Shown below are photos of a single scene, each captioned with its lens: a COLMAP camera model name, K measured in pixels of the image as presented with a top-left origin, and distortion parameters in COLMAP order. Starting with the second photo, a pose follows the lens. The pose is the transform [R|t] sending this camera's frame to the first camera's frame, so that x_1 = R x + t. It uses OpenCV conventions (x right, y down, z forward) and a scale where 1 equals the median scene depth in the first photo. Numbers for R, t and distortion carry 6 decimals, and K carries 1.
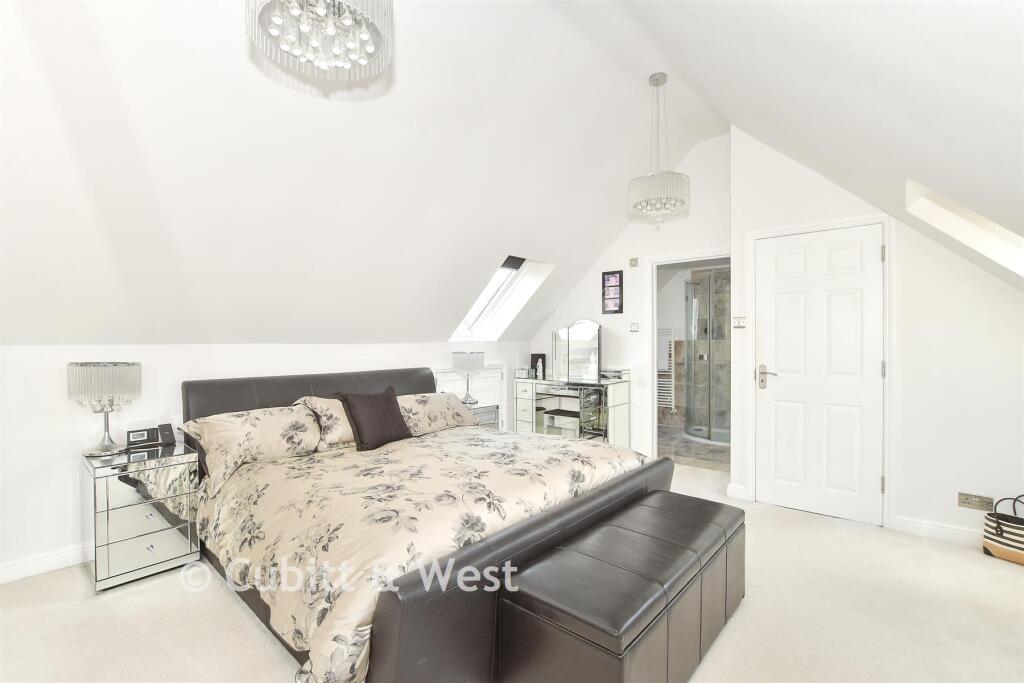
lens RADIAL K [[456.8, 0, 512.0], [0, 456.8, 341.5], [0, 0, 1]] dist [-0.000436, -0.000007]
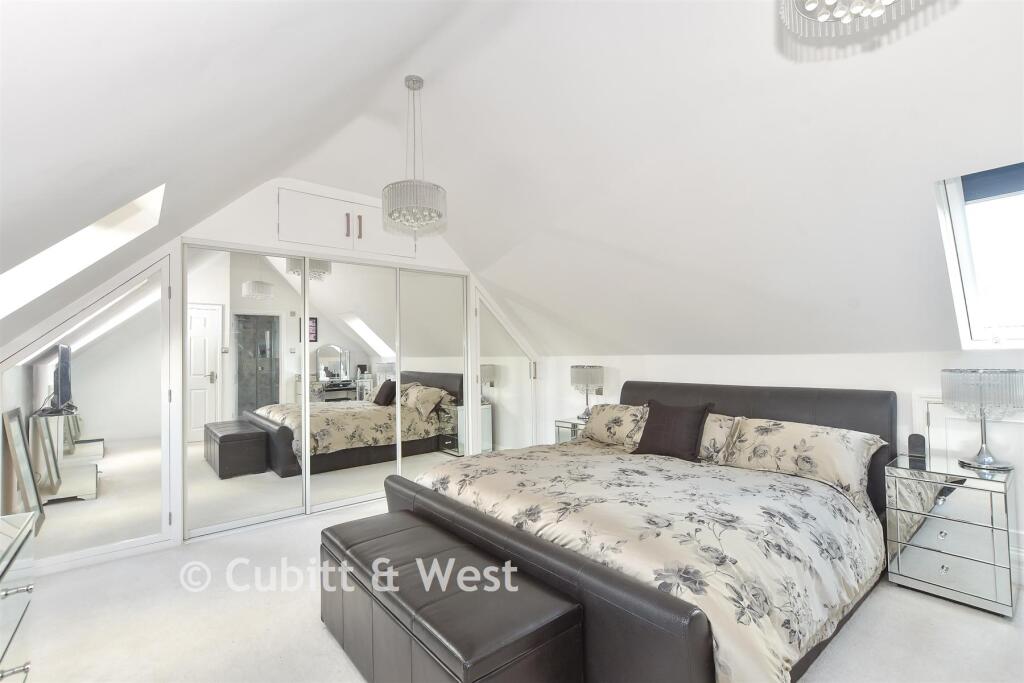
lens RADIAL K [[456.1, 0, 512.1], [0, 456.1, 368.4], [0, 0, 1]] dist [0.000240, 0.000121]
pose [[-0.157456, 0.033657, -0.986952, 0.868614], [0.016629, 0.999368, 0.031428, -0.006303], [0.987386, -0.011464, -0.157916, 0.959041]]
